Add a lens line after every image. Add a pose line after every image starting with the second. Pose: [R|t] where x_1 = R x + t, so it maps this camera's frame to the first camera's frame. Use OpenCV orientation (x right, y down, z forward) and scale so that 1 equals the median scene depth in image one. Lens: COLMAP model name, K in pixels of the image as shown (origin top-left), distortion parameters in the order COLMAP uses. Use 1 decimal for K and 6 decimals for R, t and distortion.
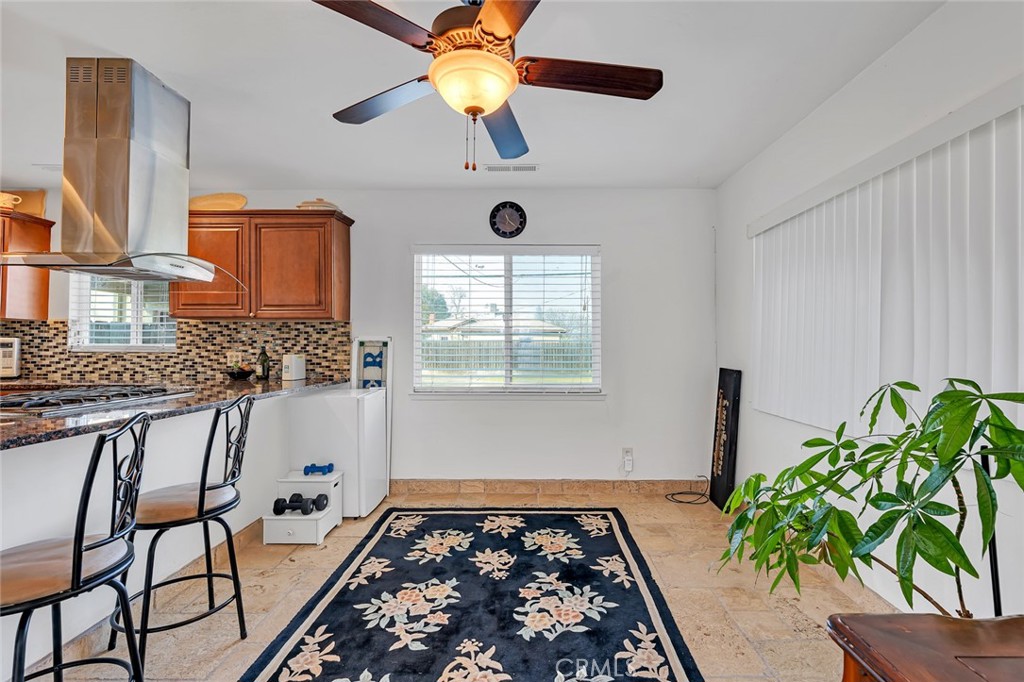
lens RADIAL K [[466.0, 0, 514.7], [0, 466.0, 340.5], [0, 0, 1]] dist [-0.001227, 0.000015]
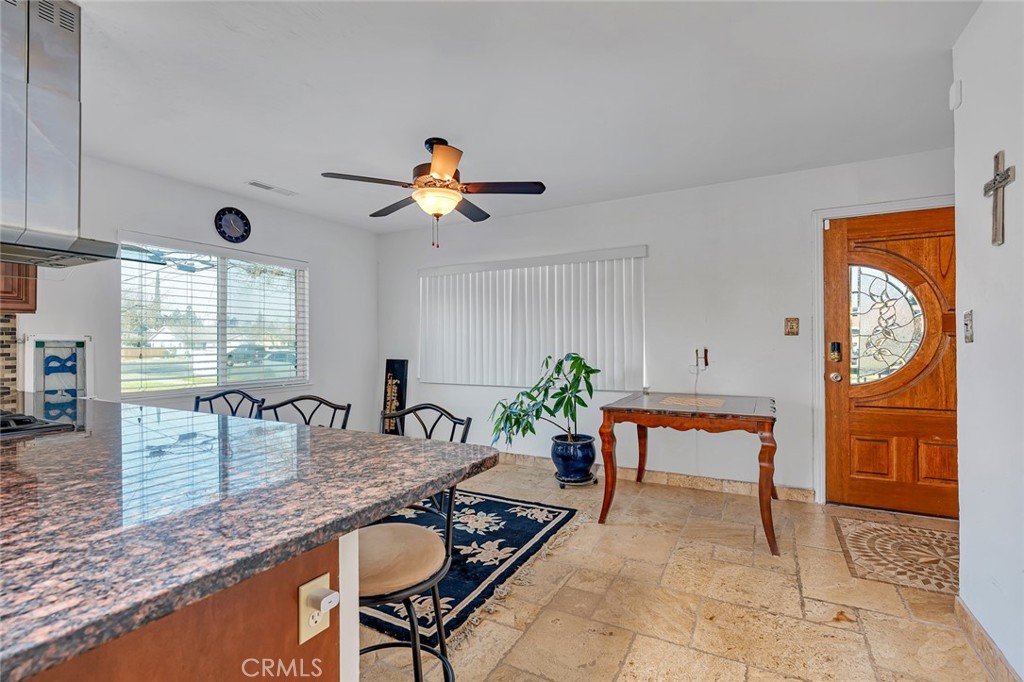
lens RADIAL K [[466.0, 0, 512.4], [0, 466.0, 341.3], [0, 0, 1]] dist [-0.001227, 0.000015]
pose [[0.473026, 0.000769, 0.881048, -0.639833], [-0.002675, 0.999996, 0.000564, -0.000153], [-0.881045, -0.002624, 0.473026, -0.049453]]
